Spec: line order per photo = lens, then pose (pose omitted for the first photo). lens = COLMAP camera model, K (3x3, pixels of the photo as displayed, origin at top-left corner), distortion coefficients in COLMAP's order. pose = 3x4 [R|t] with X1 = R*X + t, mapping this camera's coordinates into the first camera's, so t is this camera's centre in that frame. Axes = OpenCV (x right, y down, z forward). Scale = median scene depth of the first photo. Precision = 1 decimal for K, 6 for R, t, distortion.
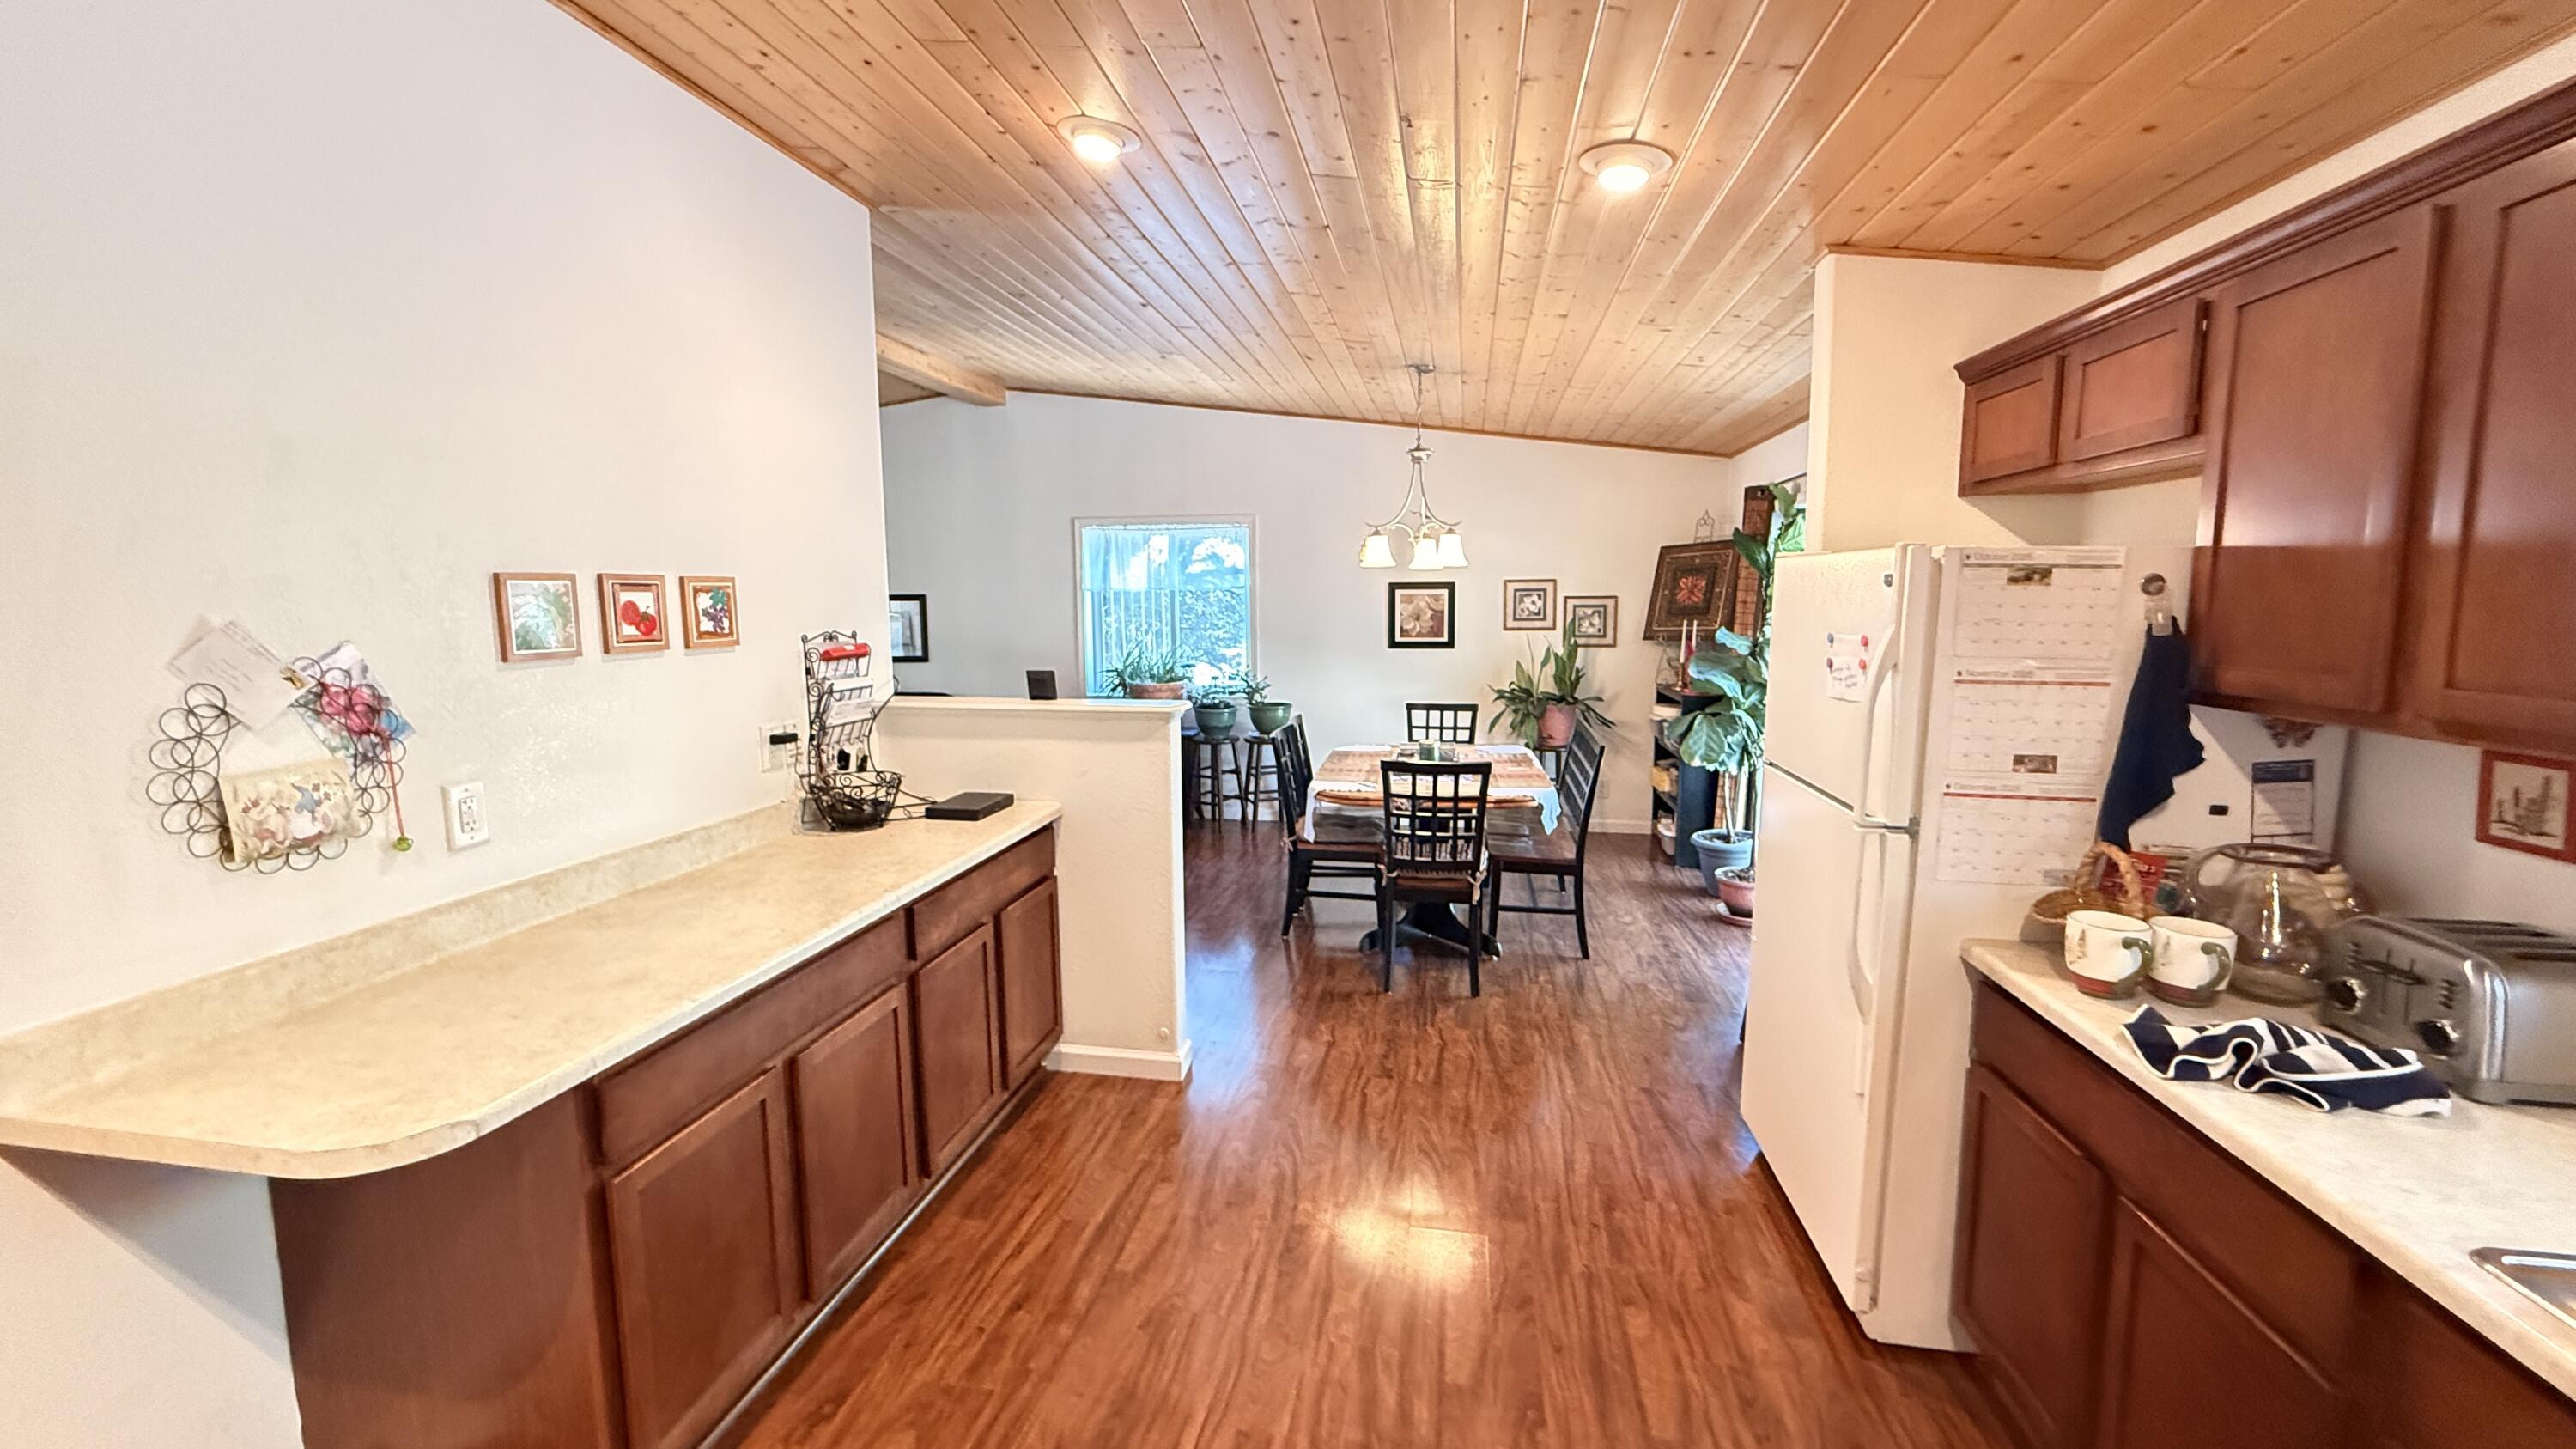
lens RADIAL K [[1026.7, 0, 1282.7], [0, 1026.7, 732.1], [0, 0, 1]] dist [-0.002249, 0.000082]
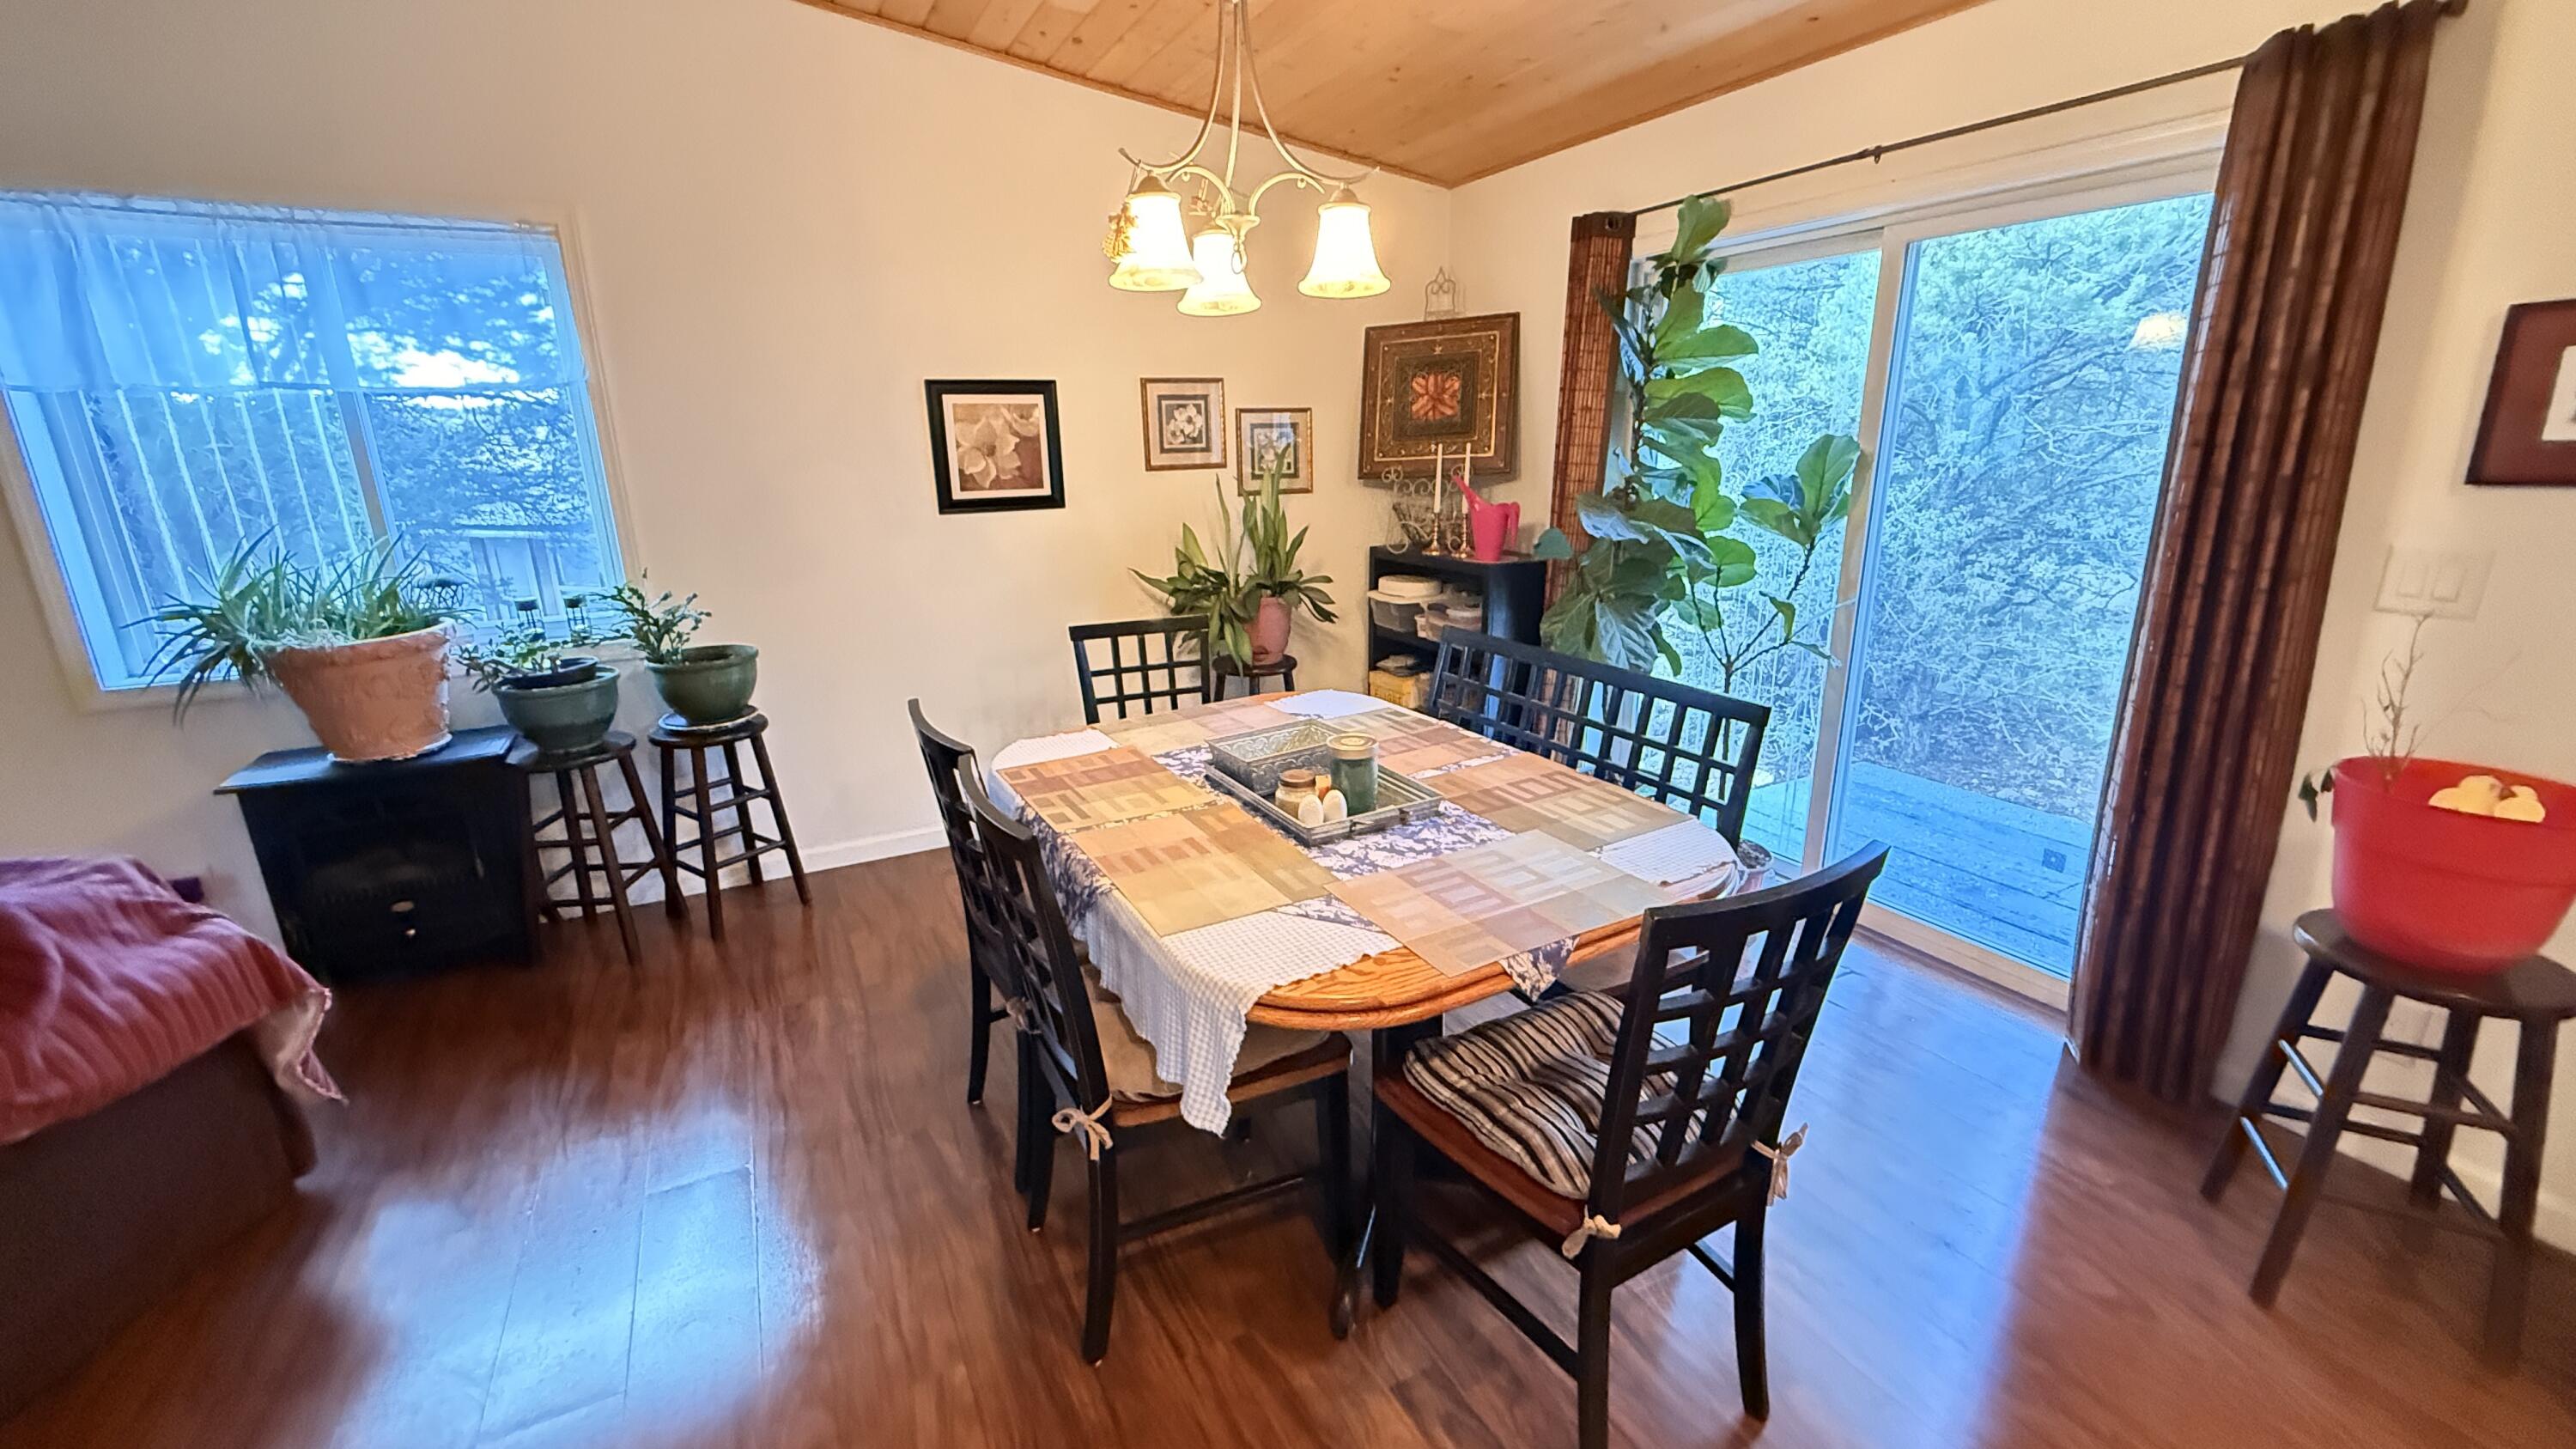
lens RADIAL K [[1026.7, 0, 1287.9], [0, 1026.7, 723.3], [0, 0, 1]] dist [-0.002249, 0.000082]
pose [[0.787188, -0.173357, 0.591847, -0.083378], [0.093668, 0.982153, 0.163098, -0.047396], [-0.609559, -0.072951, 0.789377, 0.495276]]
